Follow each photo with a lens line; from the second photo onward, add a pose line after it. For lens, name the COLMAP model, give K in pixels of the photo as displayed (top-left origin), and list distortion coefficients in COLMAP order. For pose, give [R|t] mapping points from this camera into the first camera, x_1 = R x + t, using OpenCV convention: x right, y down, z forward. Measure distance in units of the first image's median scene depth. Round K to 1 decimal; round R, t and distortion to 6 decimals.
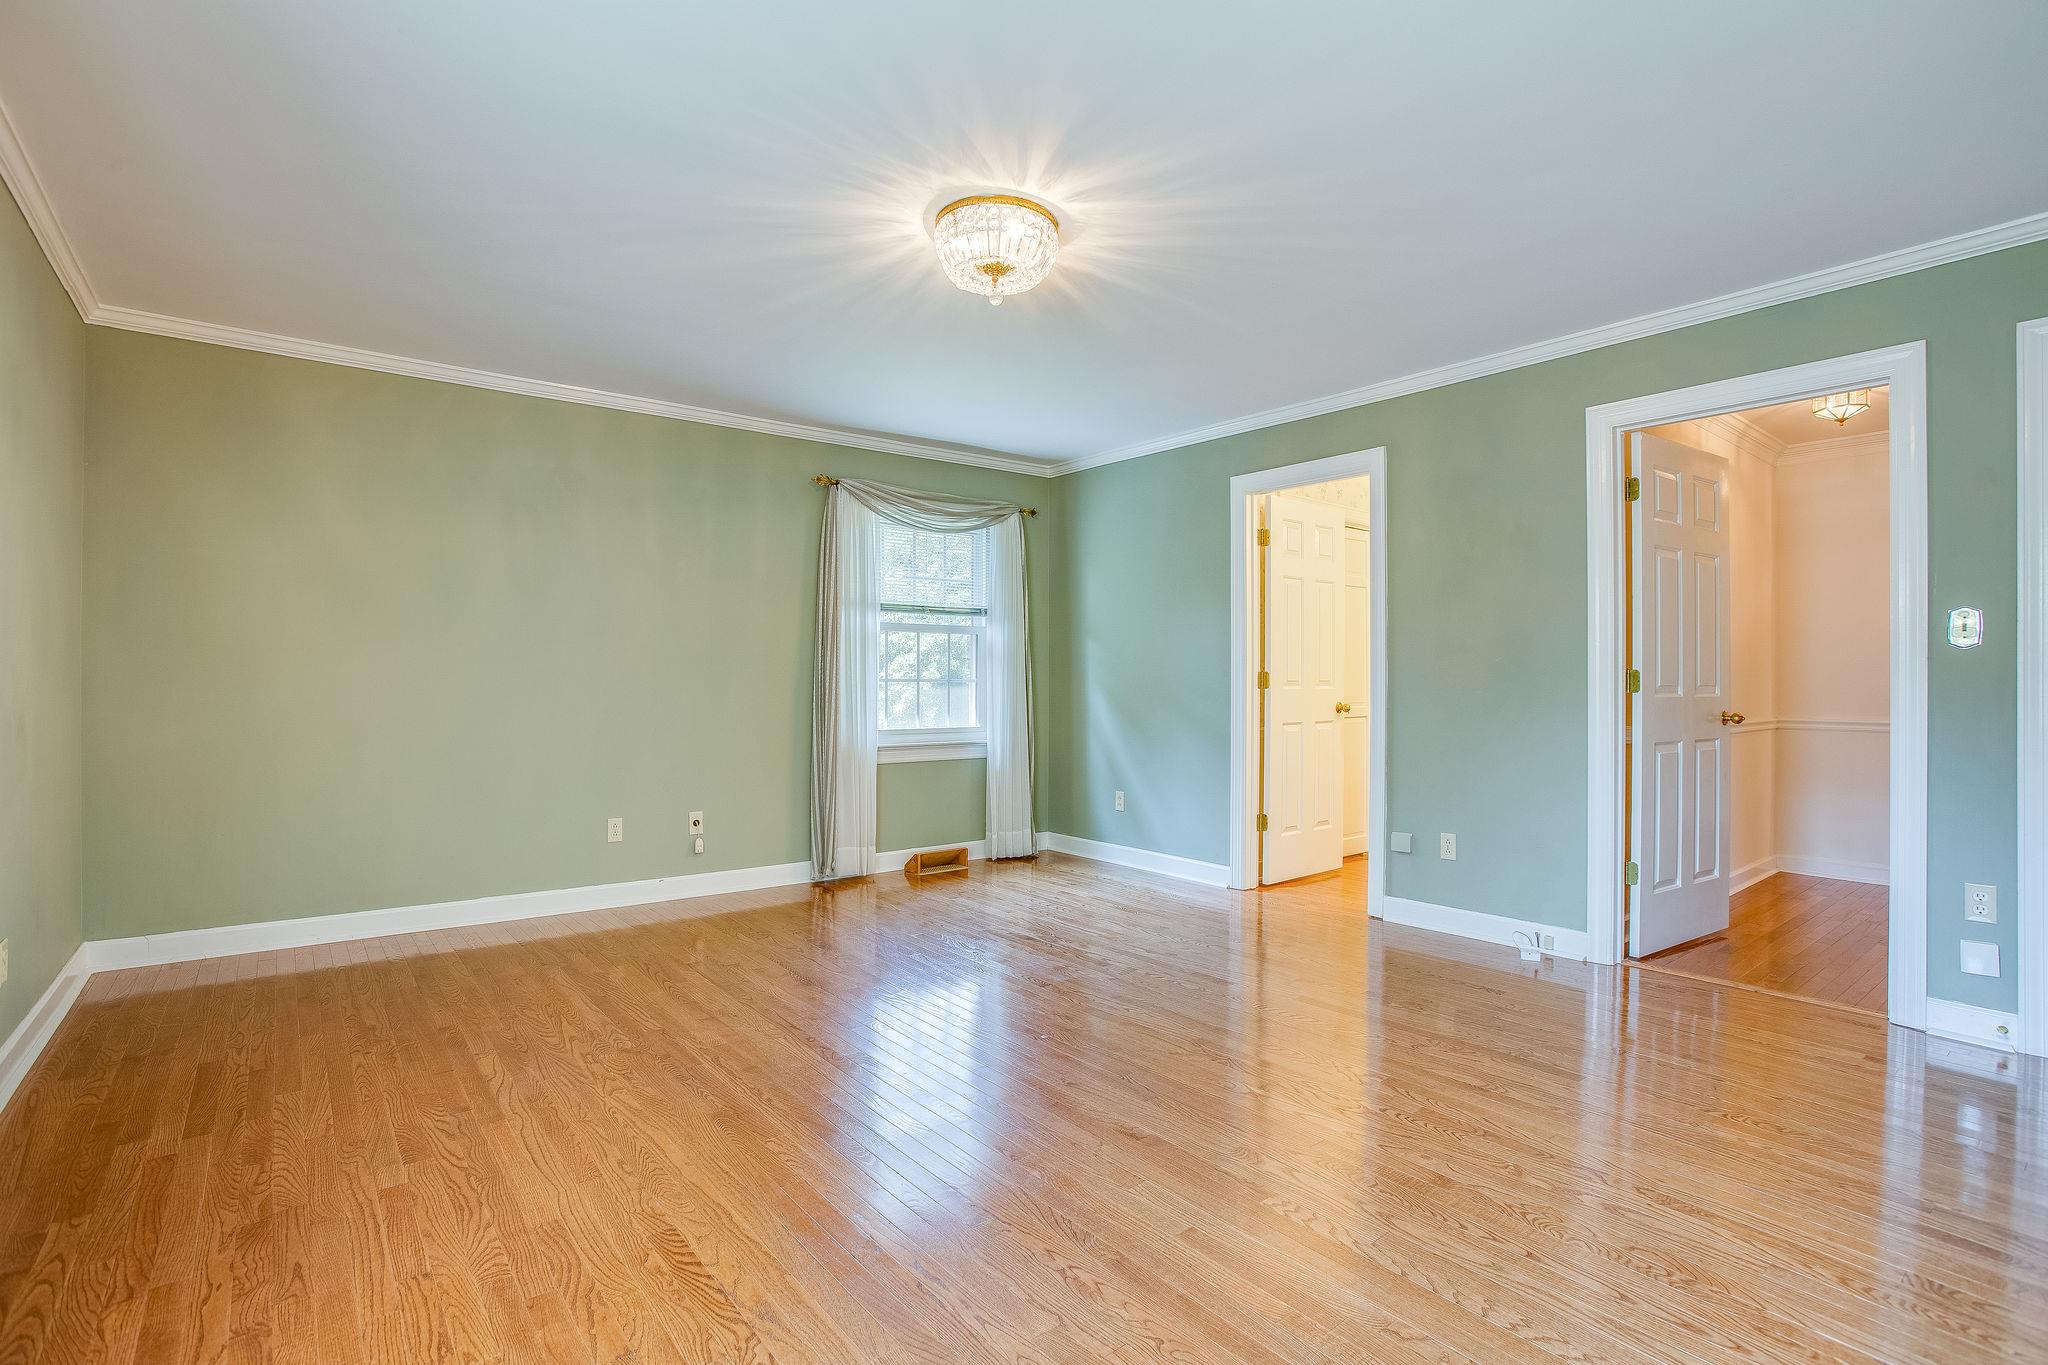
lens RADIAL K [[975.6, 0, 1003.4], [0, 975.6, 701.0], [0, 0, 1]] dist [-0.042066, 0.000647]
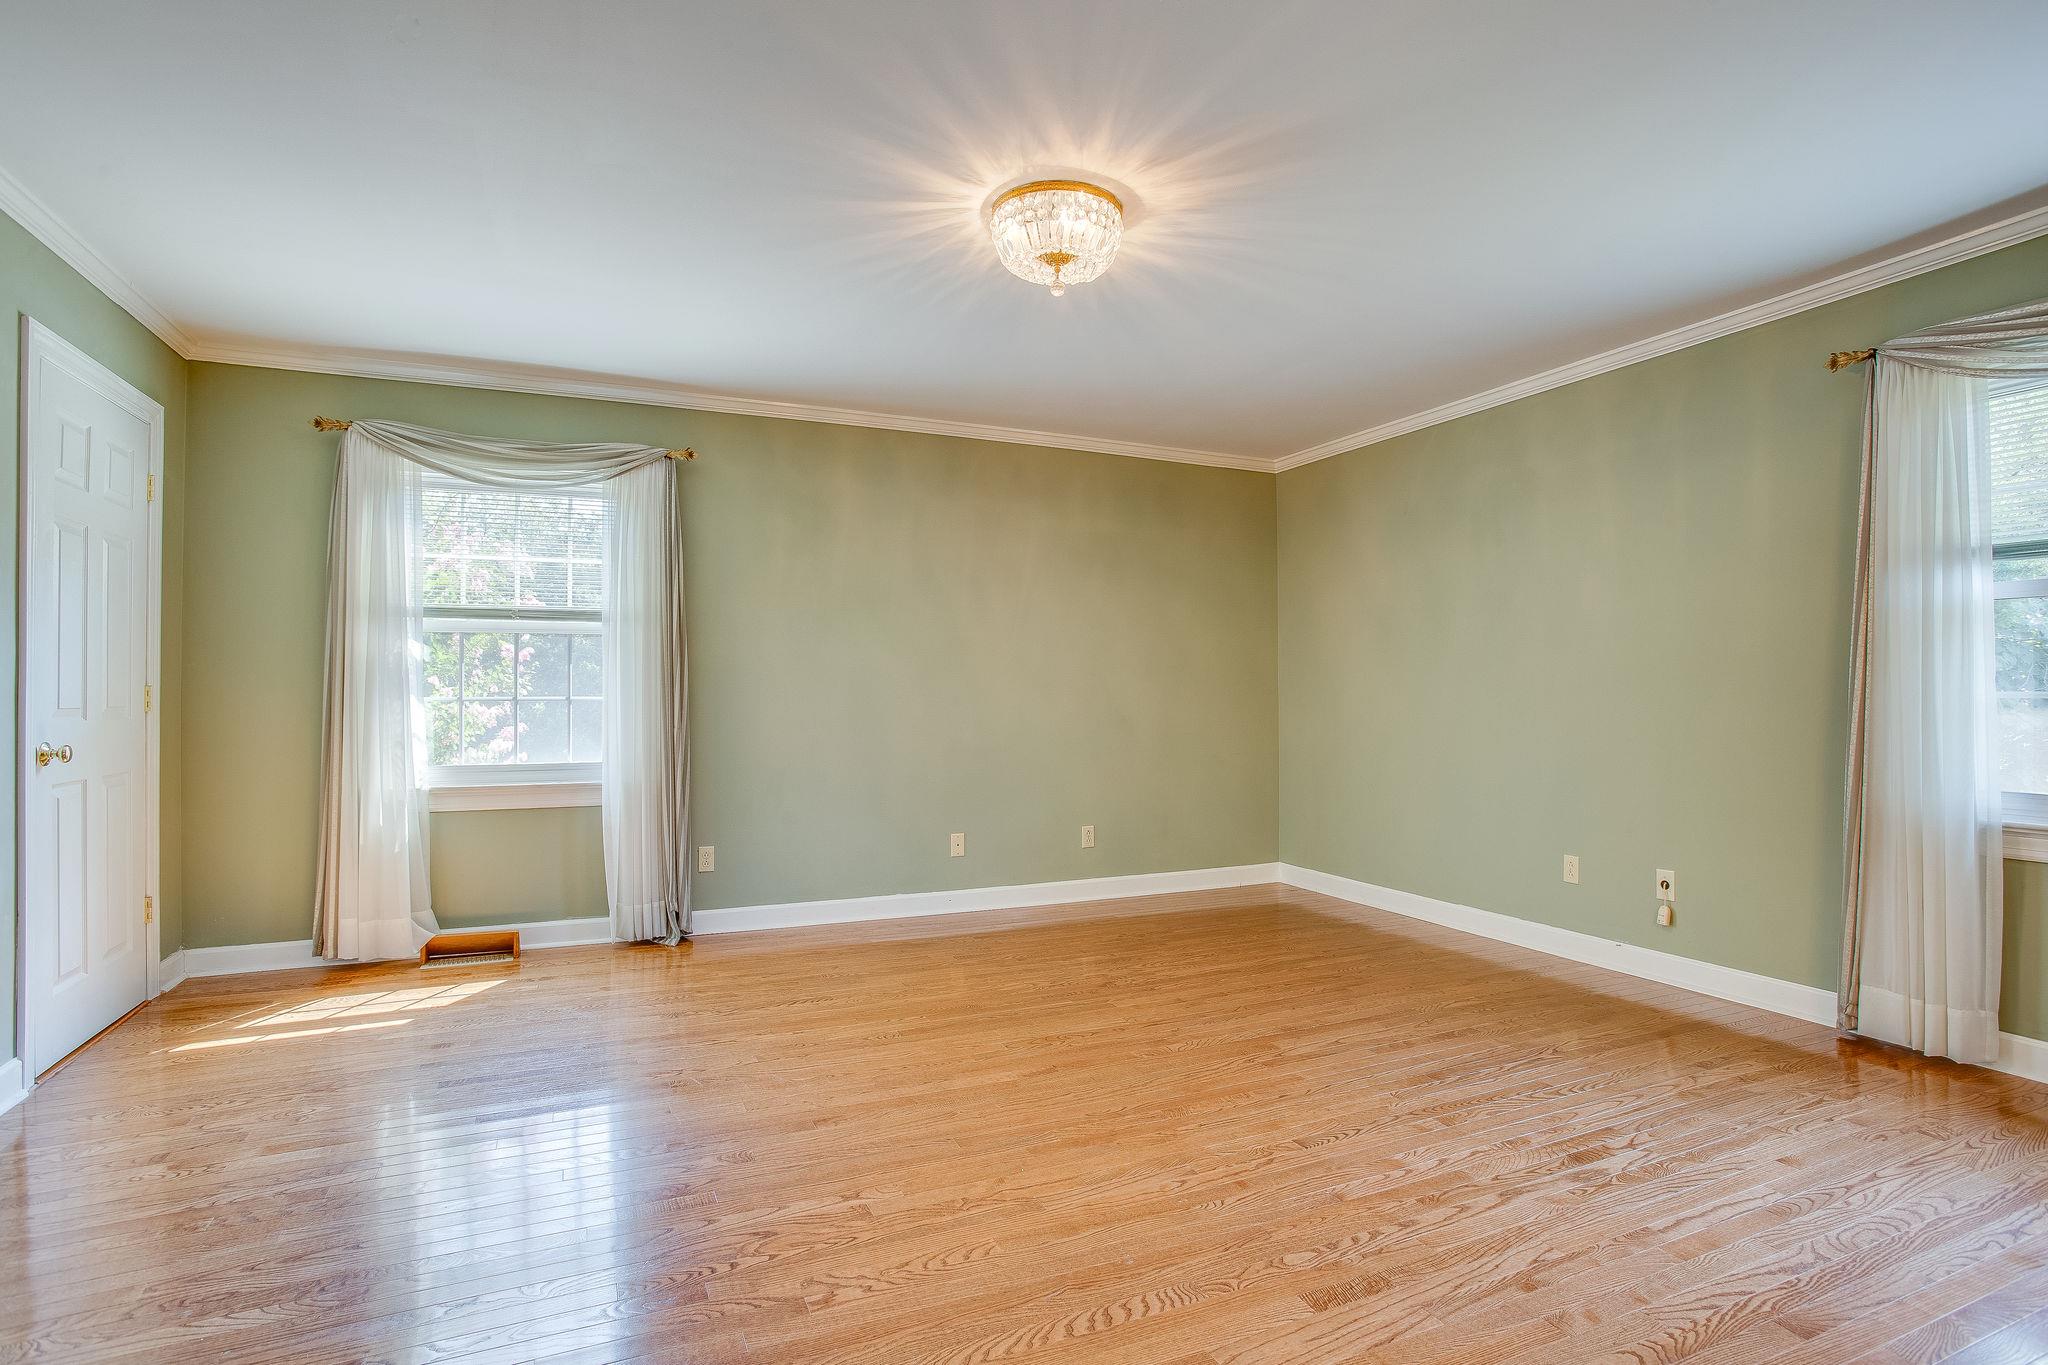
lens RADIAL K [[975.6, 0, 1003.4], [0, 975.6, 701.0], [0, 0, 1]] dist [-0.042066, 0.000647]
pose [[-0.232081, -0.001544, -0.972695, 0.711556], [-0.020628, 0.999782, 0.003335, -0.012345], [0.972478, 0.020838, -0.232062, 0.908474]]
